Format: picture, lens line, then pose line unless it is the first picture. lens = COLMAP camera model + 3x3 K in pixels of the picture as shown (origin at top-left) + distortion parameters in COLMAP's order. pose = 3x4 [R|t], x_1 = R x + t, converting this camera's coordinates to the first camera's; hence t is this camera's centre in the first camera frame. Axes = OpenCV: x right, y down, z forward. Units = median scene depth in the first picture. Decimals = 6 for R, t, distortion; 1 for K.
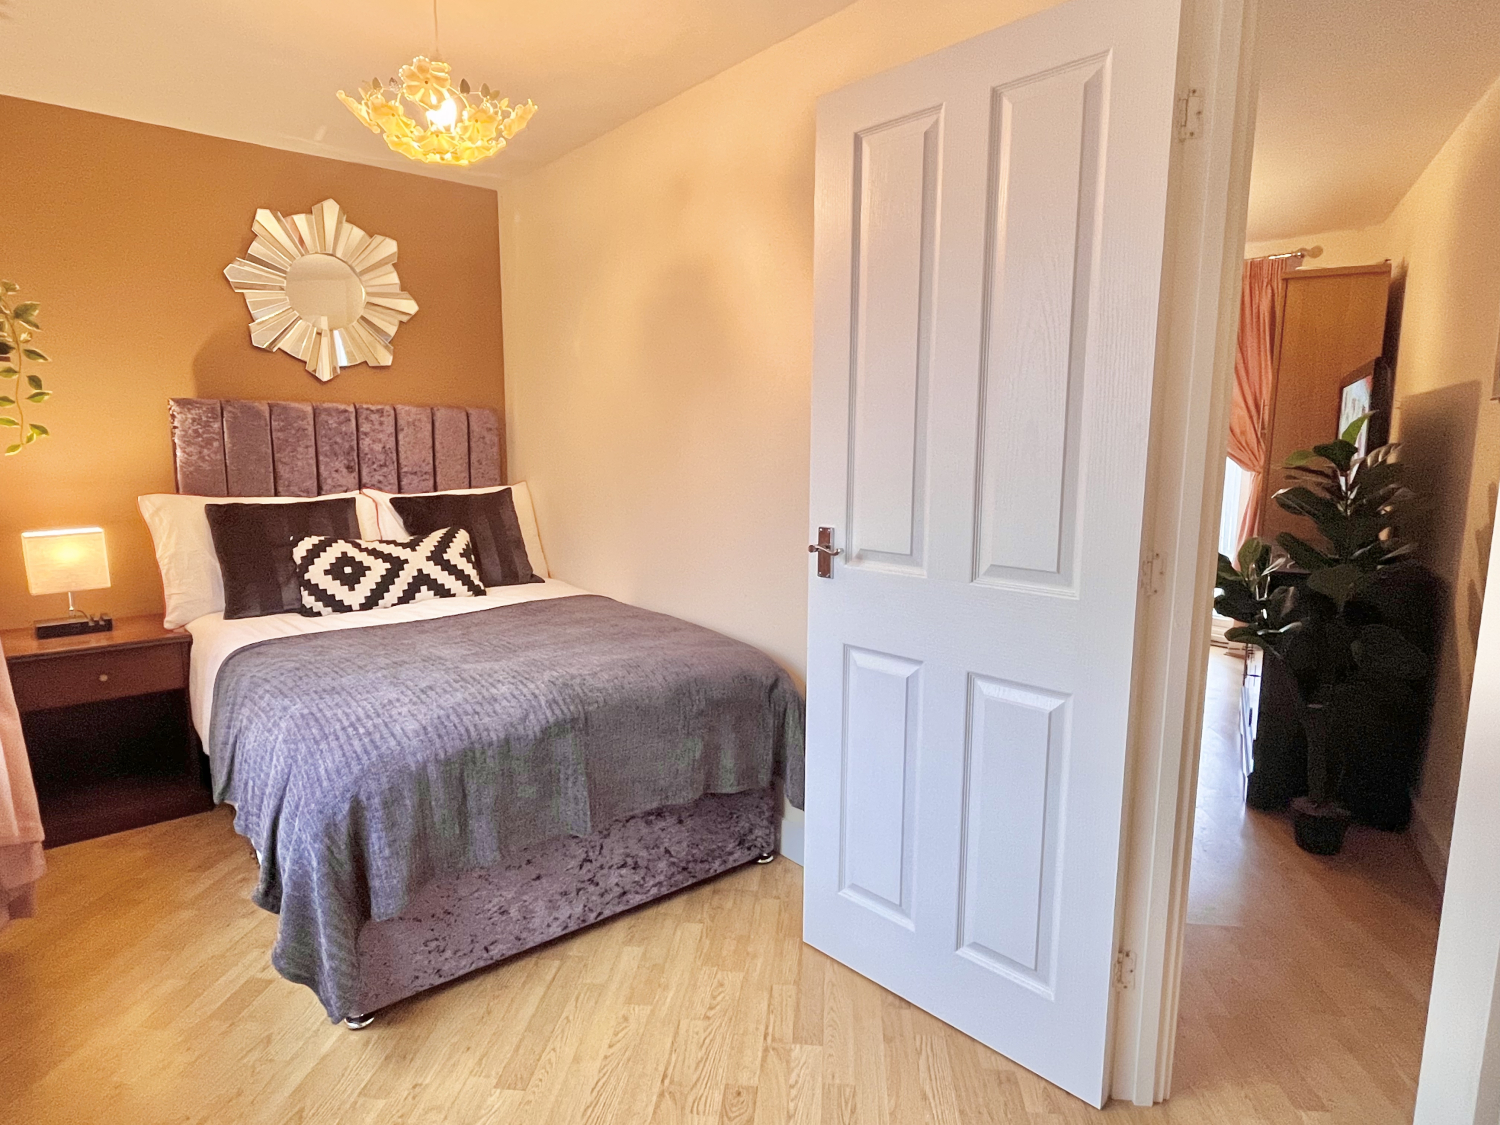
lens RADIAL K [[901.8, 0, 754.4], [0, 901.8, 566.2], [0, 0, 1]] dist [0.011331, -0.002595]
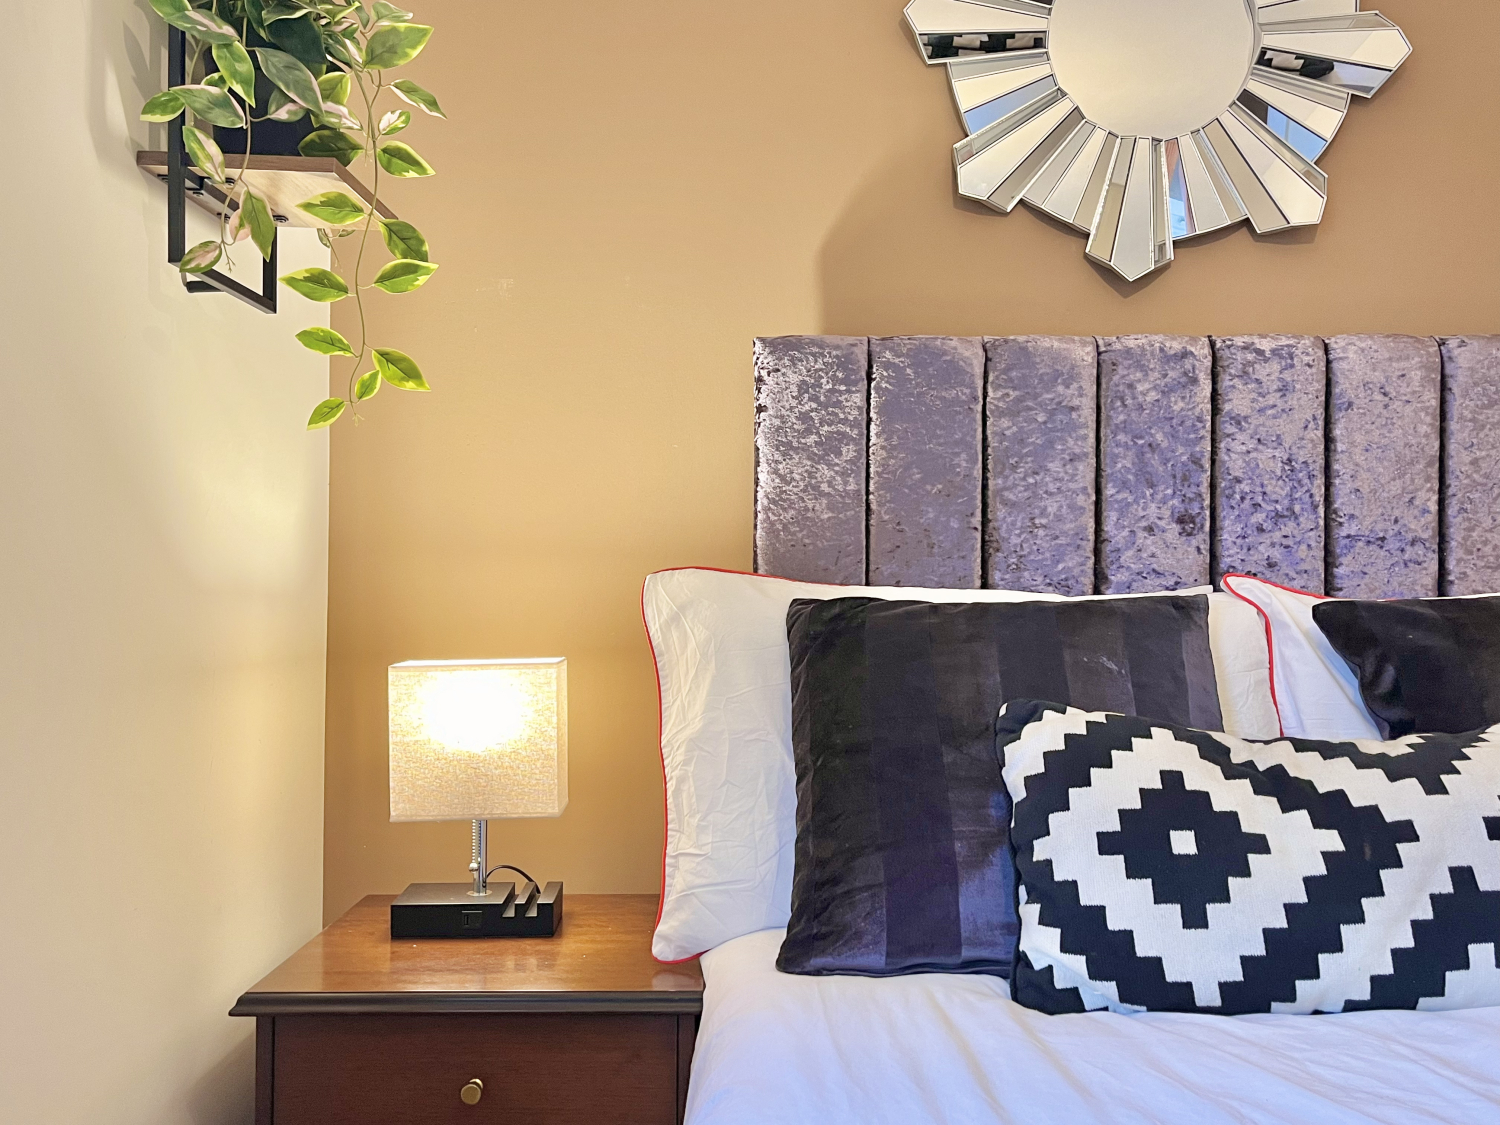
lens RADIAL K [[1330.2, 0, 751.9], [0, 1330.2, 566.7], [0, 0, 1]] dist [0.029878, -0.033921]
pose [[0.764945, -0.015302, -0.643914, -0.284993], [-0.094449, 0.986246, -0.135639, -0.010178], [0.637133, 0.164573, 0.752979, 0.594358]]
